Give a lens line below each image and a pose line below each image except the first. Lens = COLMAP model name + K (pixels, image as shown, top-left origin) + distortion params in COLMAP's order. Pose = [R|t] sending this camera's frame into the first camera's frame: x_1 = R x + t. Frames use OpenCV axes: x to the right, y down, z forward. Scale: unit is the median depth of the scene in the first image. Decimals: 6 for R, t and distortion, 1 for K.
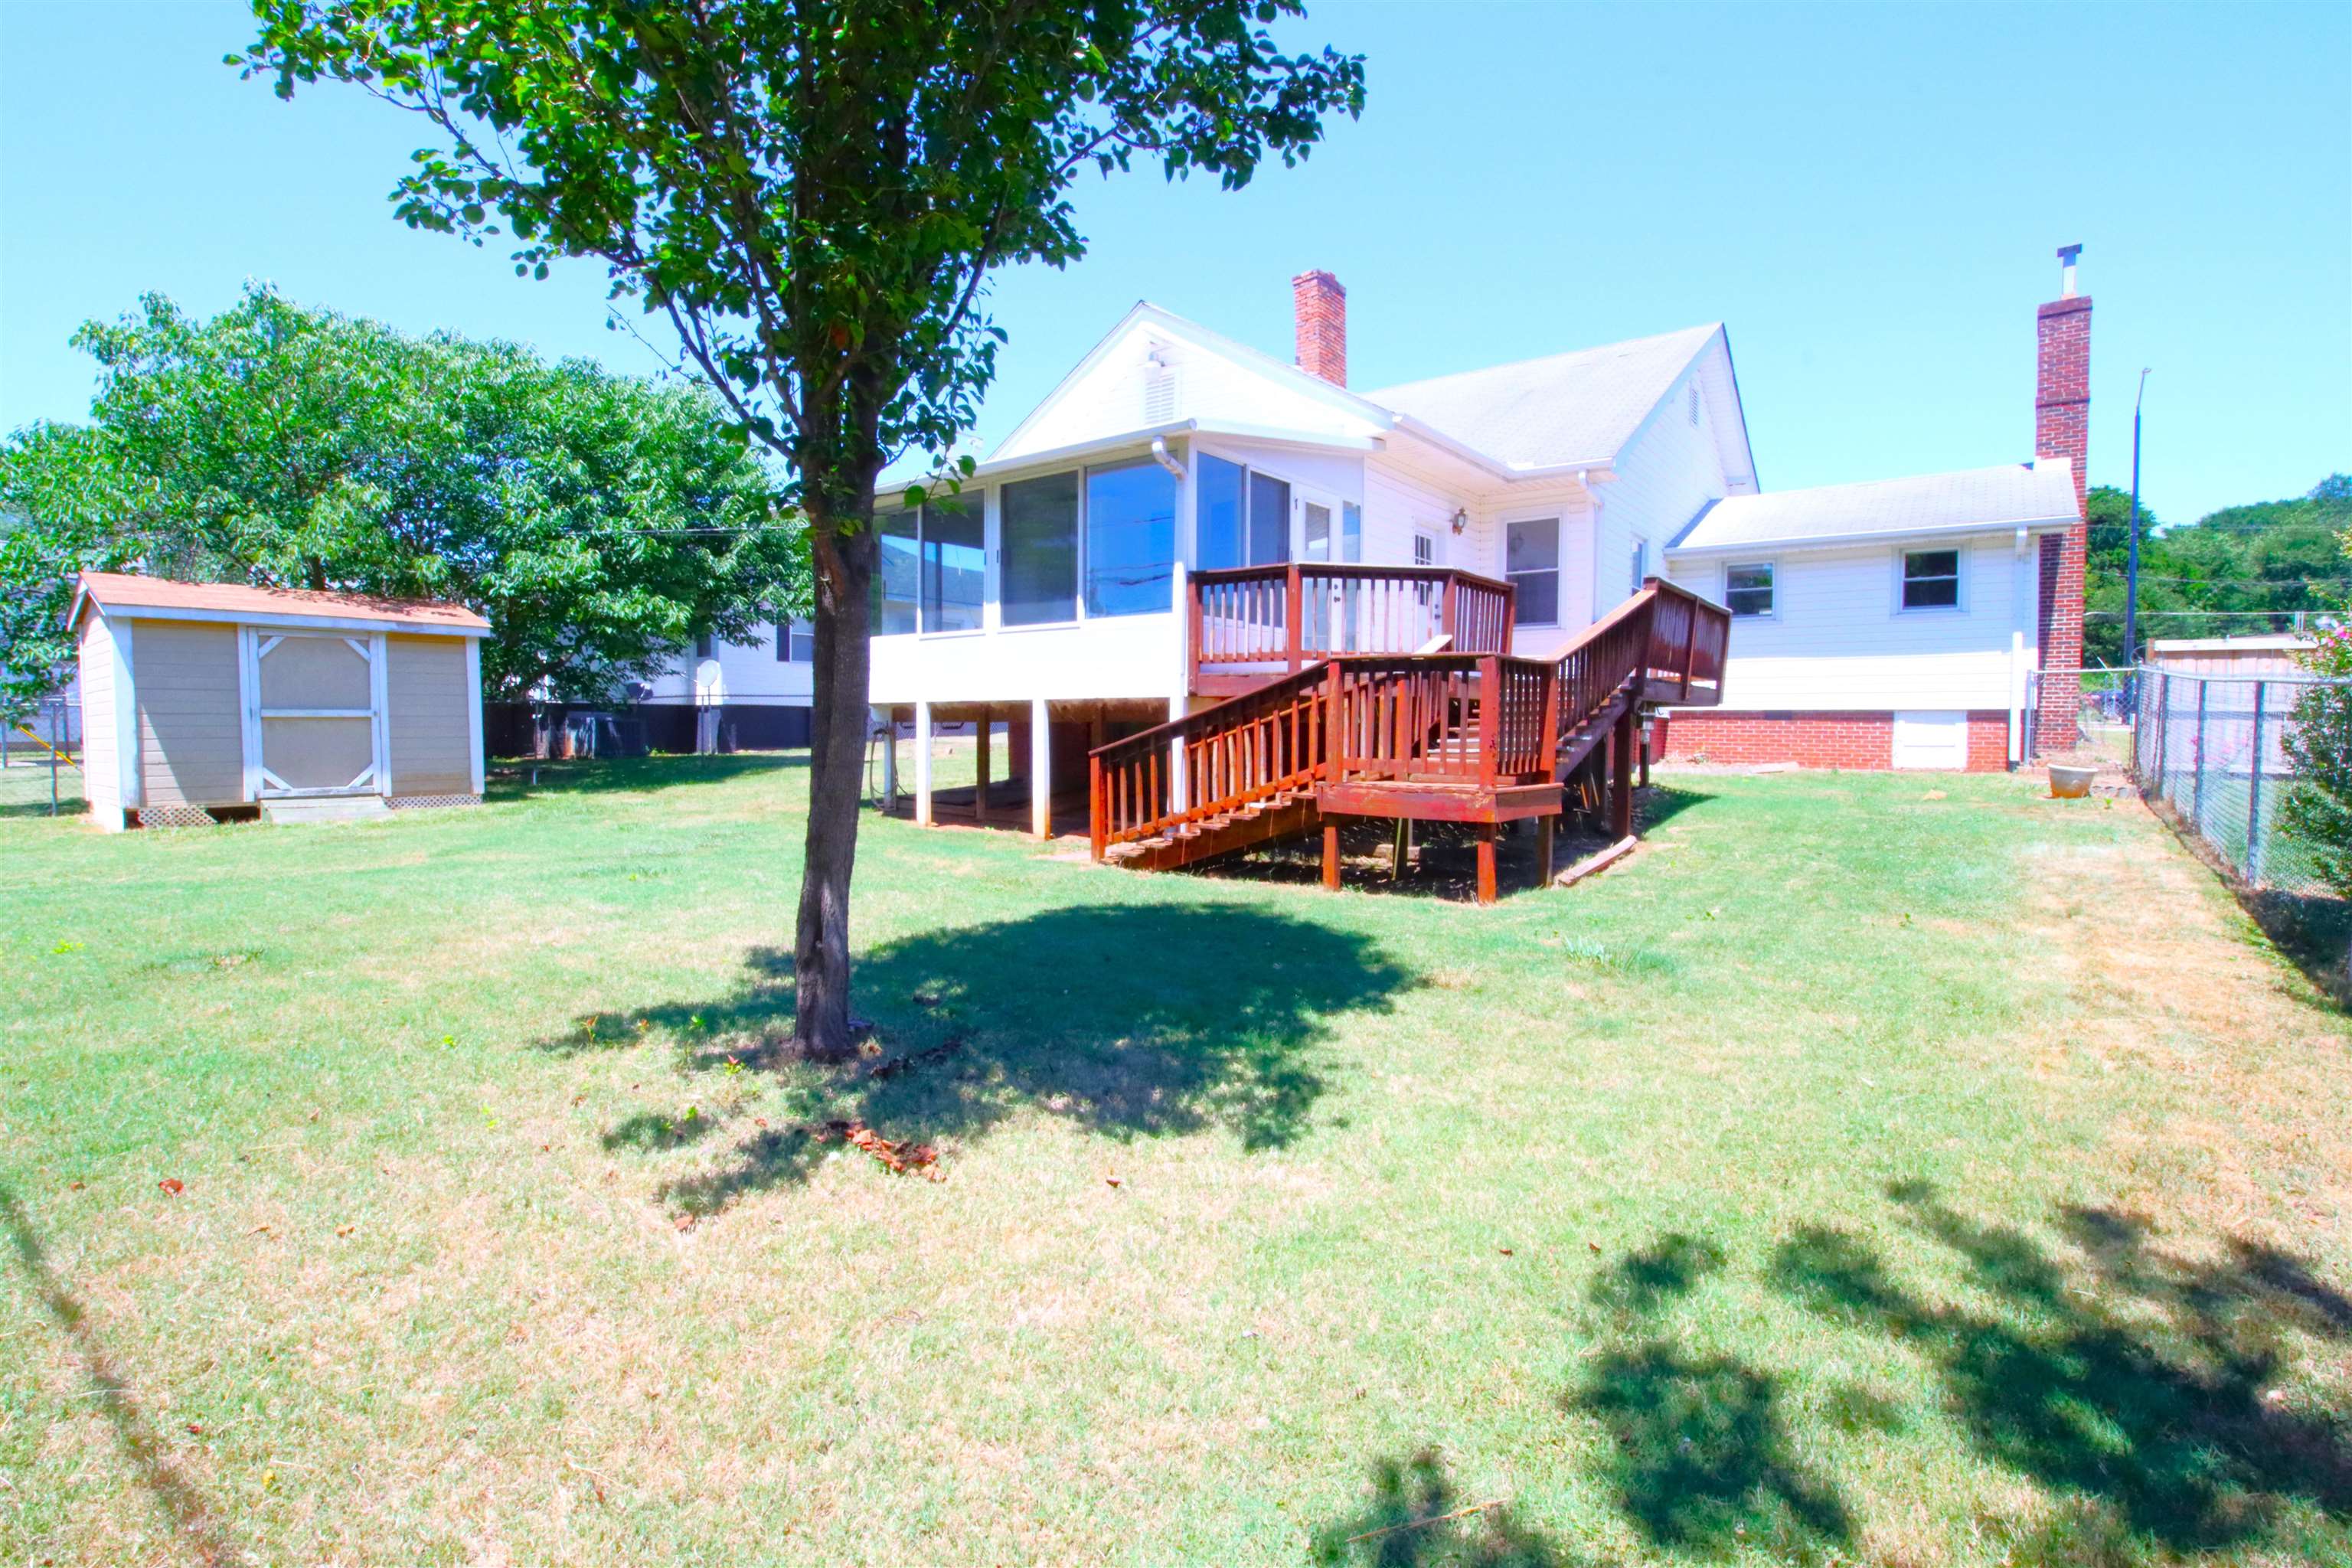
lens RADIAL K [[1094.3, 0, 1176.0], [0, 1094.3, 784.0], [0, 0, 1]] dist [-0.050294, 0.011540]
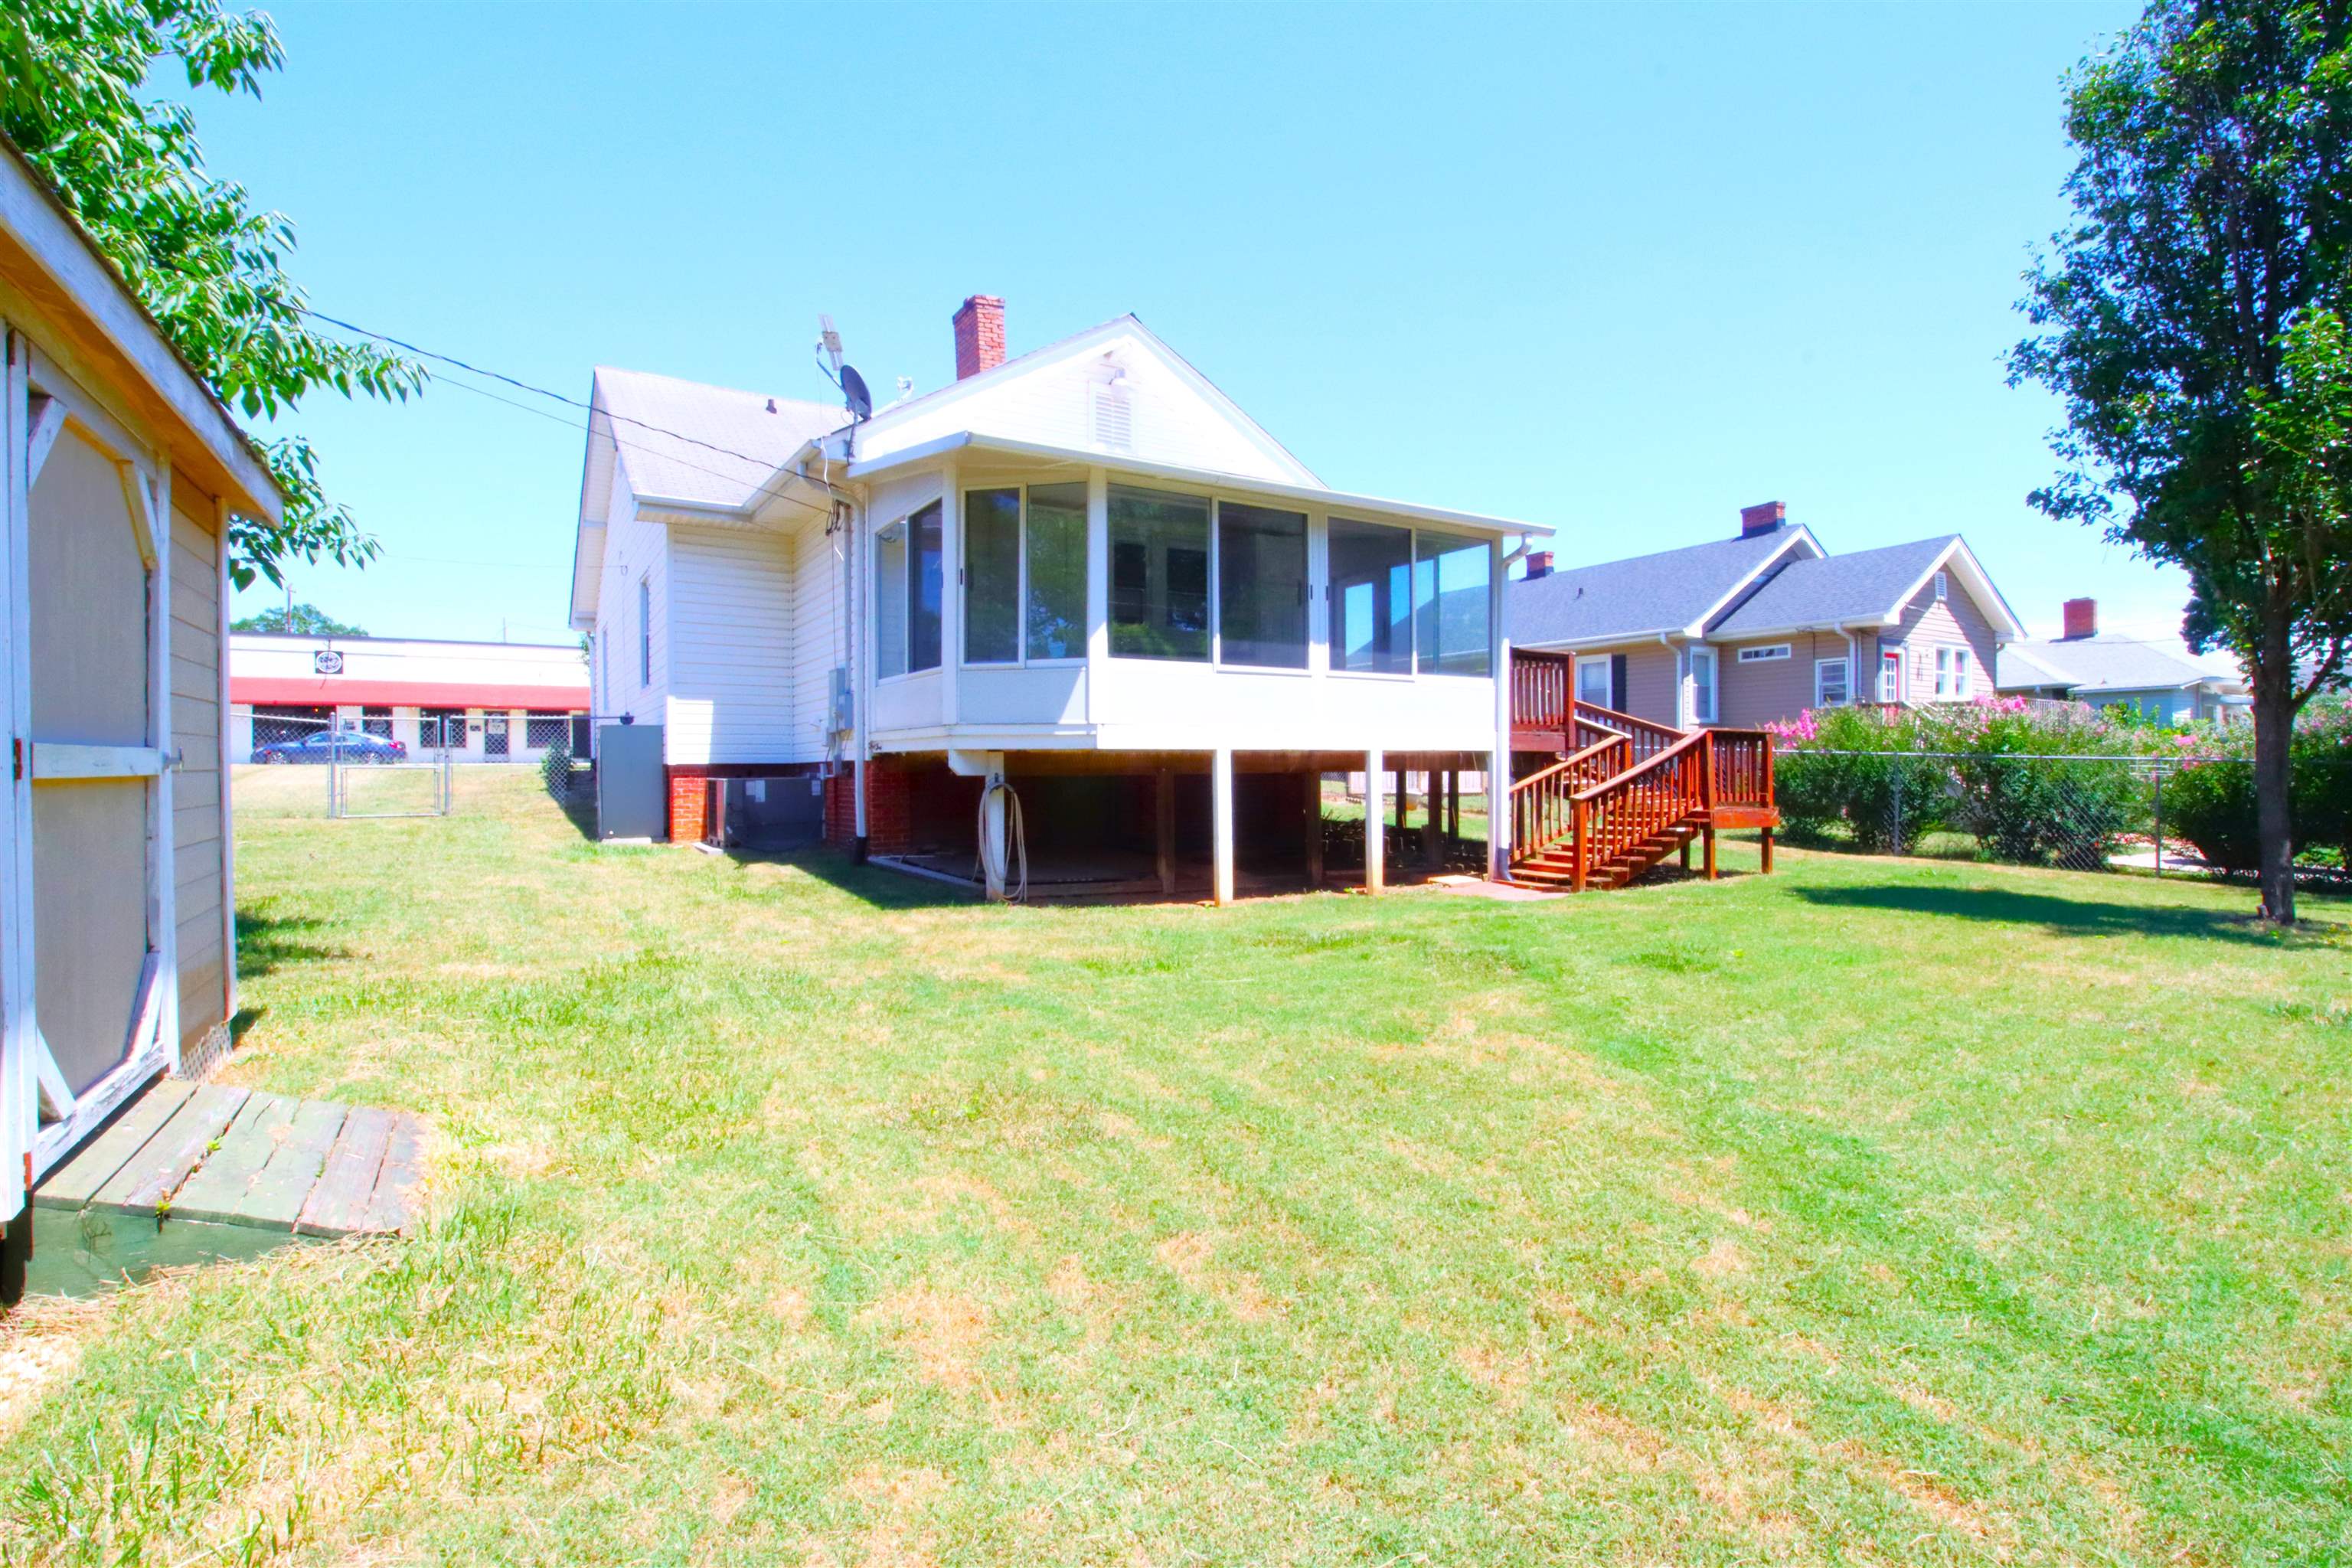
lens RADIAL K [[1094.3, 0, 1176.0], [0, 1094.3, 784.0], [0, 0, 1]] dist [-0.050294, 0.011540]
pose [[0.328481, -0.018133, 0.944337, -0.949229], [0.054892, 0.998492, 0.000079, -0.050123], [-0.942914, 0.051811, 0.328981, 0.730912]]
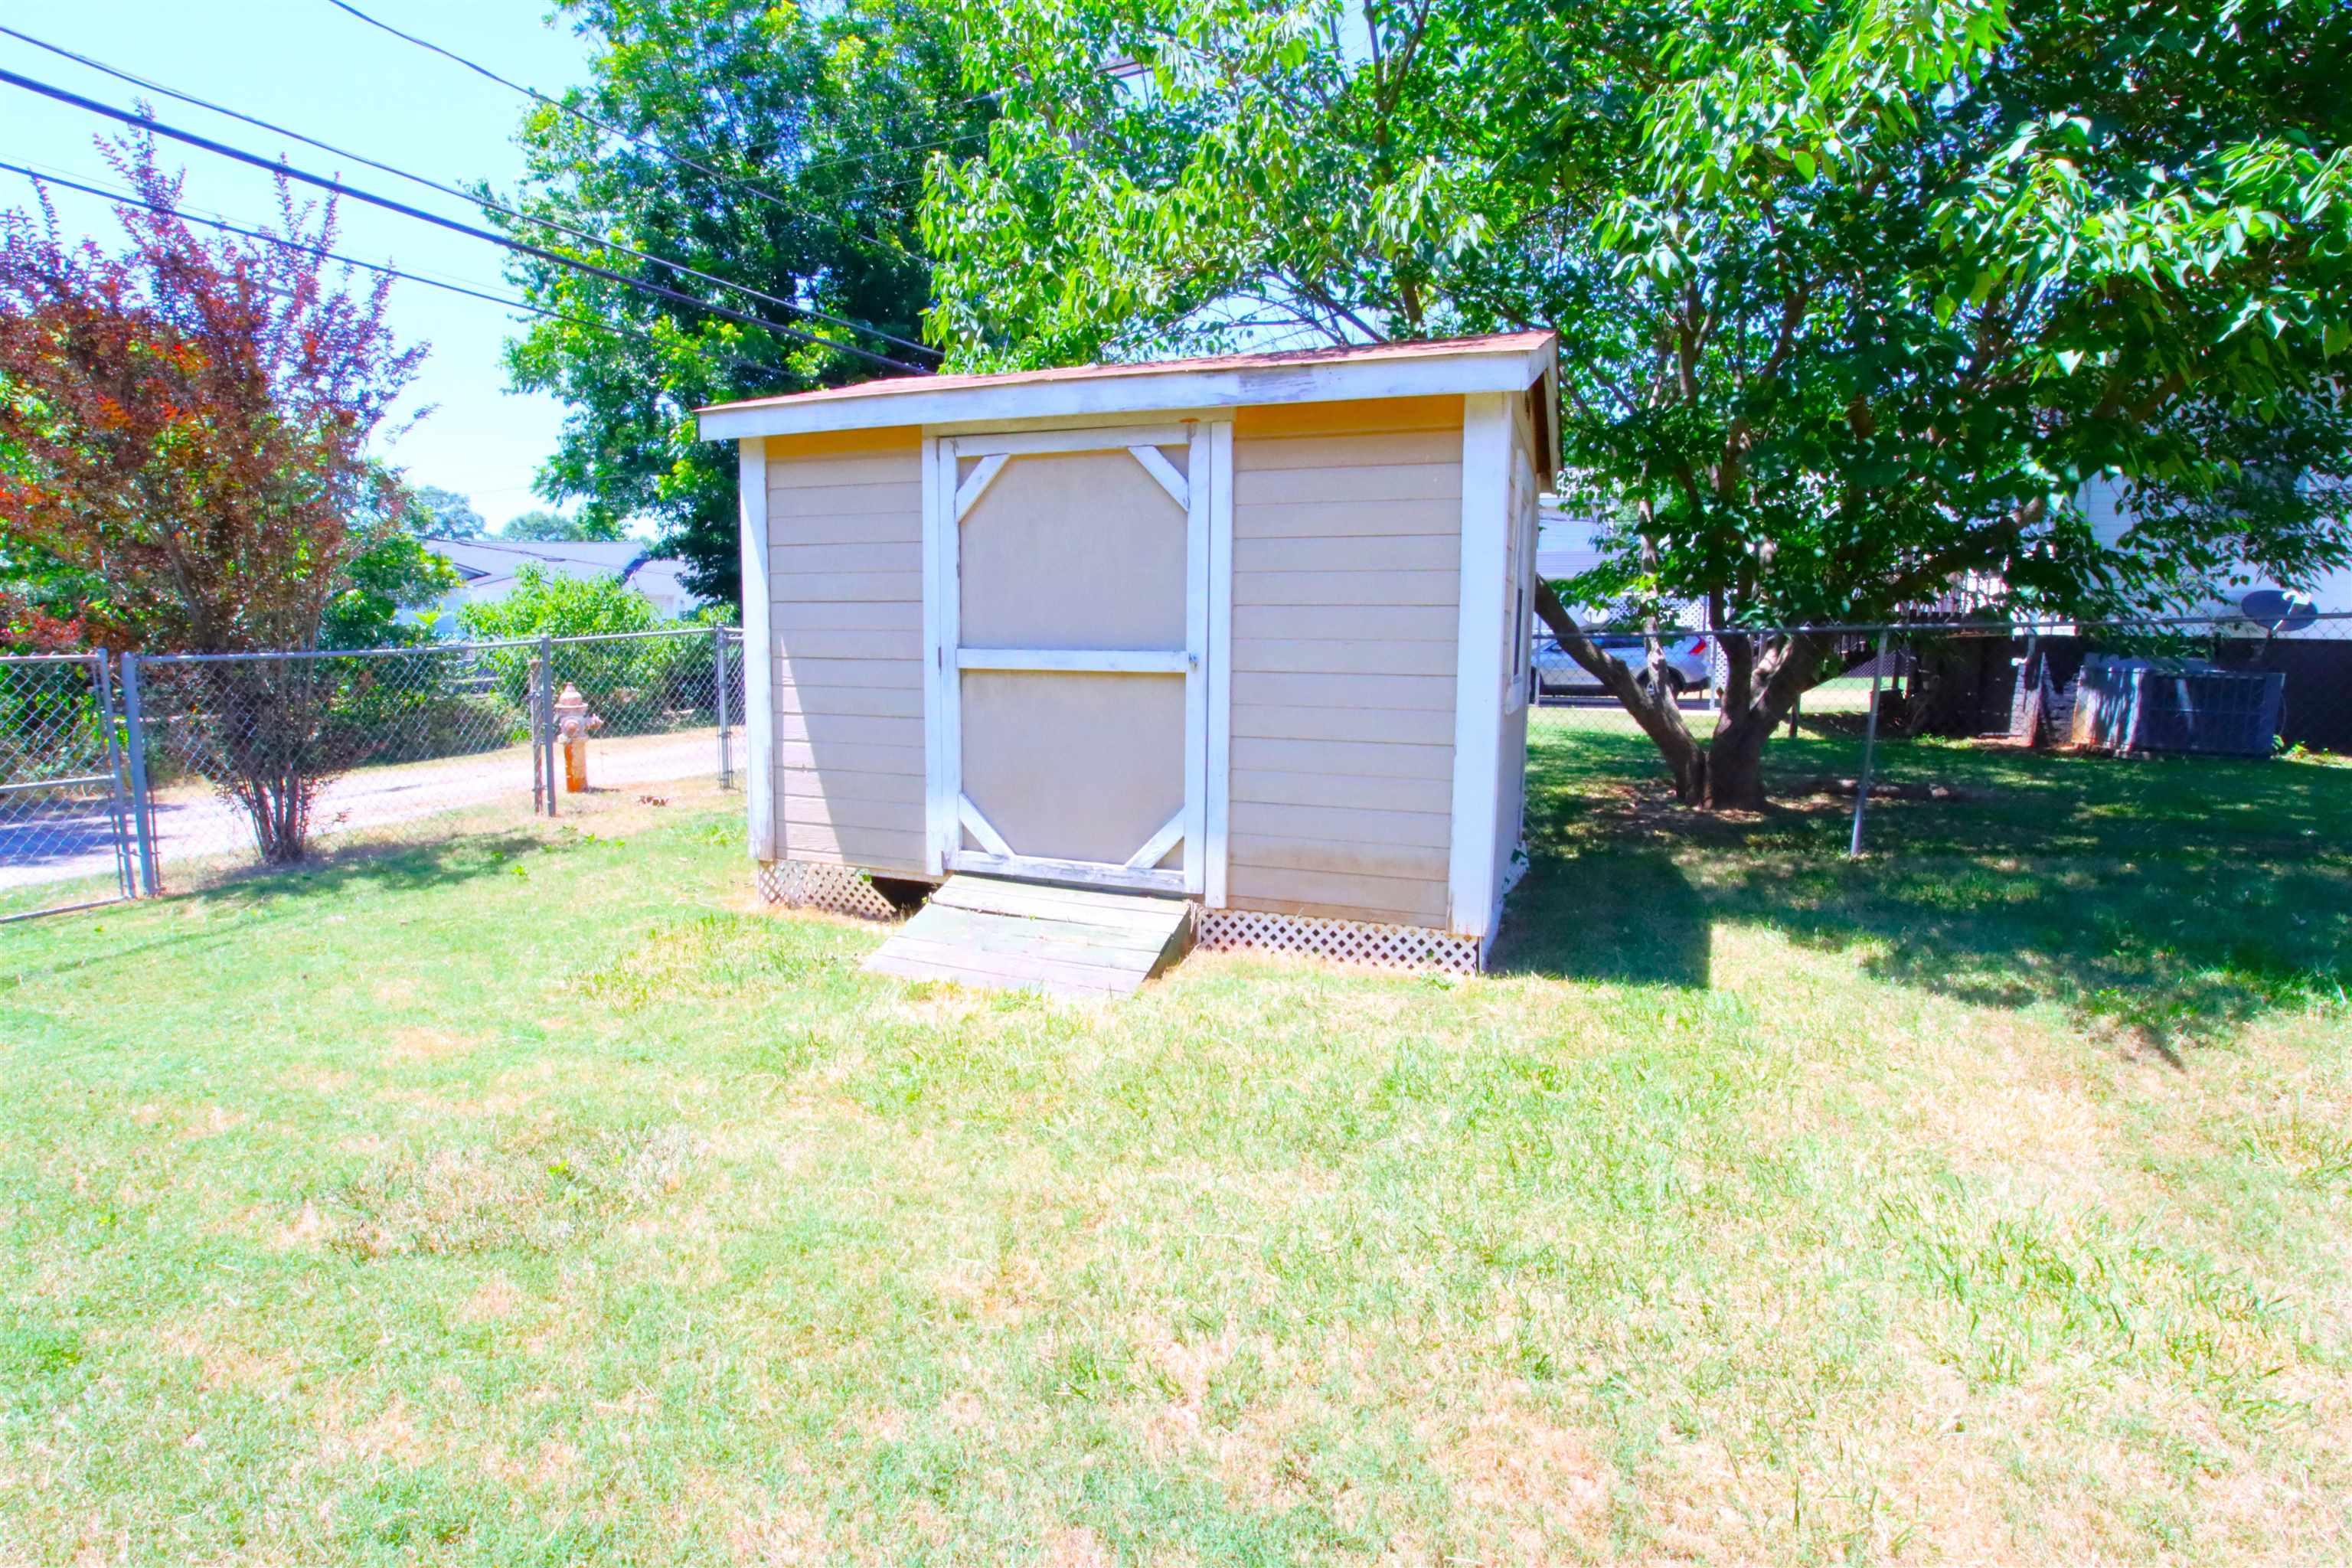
lens RADIAL K [[1094.3, 0, 1176.0], [0, 1094.3, 784.0], [0, 0, 1]] dist [-0.050294, 0.011540]
pose [[0.284995, 0.122414, -0.950680, -0.440004], [-0.064173, 0.992023, 0.108499, -0.068280], [0.956379, 0.030086, 0.290577, 0.939779]]
